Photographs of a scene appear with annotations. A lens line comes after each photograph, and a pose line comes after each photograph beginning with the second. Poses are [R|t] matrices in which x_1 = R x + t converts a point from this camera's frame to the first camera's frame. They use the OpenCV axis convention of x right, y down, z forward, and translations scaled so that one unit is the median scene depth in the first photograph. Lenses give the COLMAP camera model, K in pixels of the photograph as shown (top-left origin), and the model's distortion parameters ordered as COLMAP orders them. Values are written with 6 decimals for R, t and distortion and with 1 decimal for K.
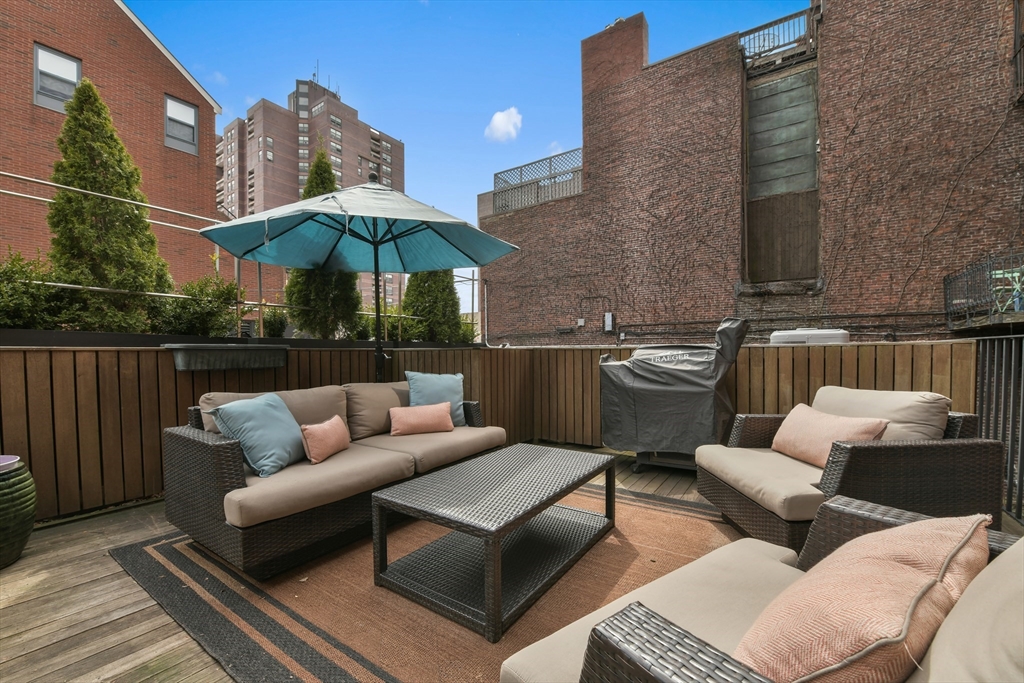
lens RADIAL K [[410.3, 0, 526.6], [0, 410.3, 354.7], [0, 0, 1]] dist [-0.011001, -0.001006]
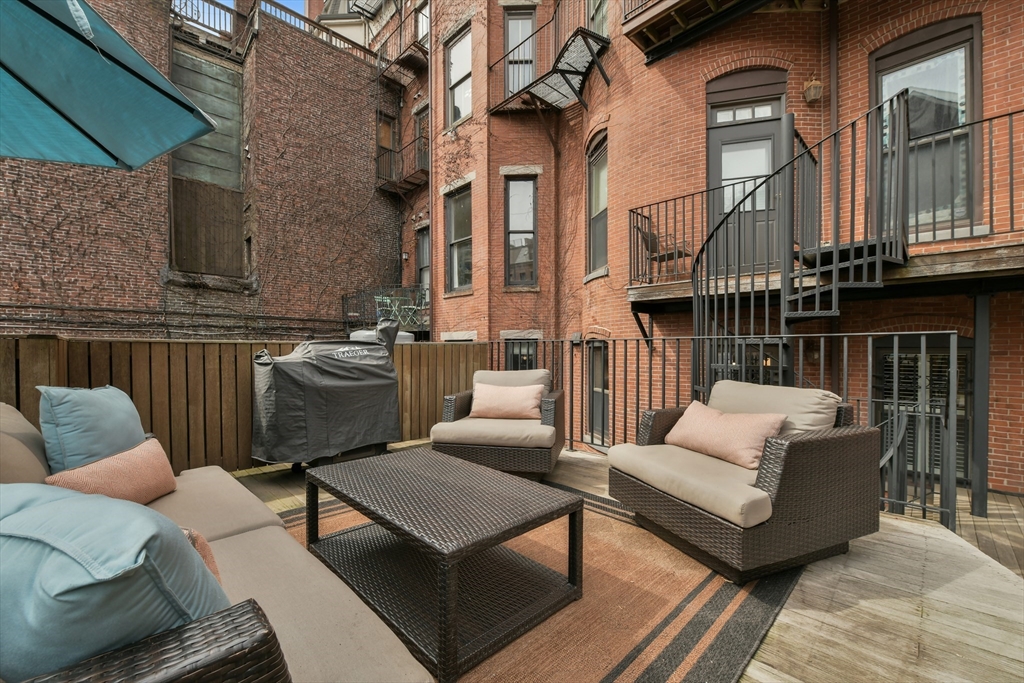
lens RADIAL K [[410.3, 0, 512.1], [0, 410.3, 351.1], [0, 0, 1]] dist [-0.011001, -0.001006]
pose [[0.227339, 0.001947, 0.973814, -0.158469], [0.003563, 0.999990, -0.002831, 0.002011], [-0.973809, 0.004114, 0.227329, 0.117885]]
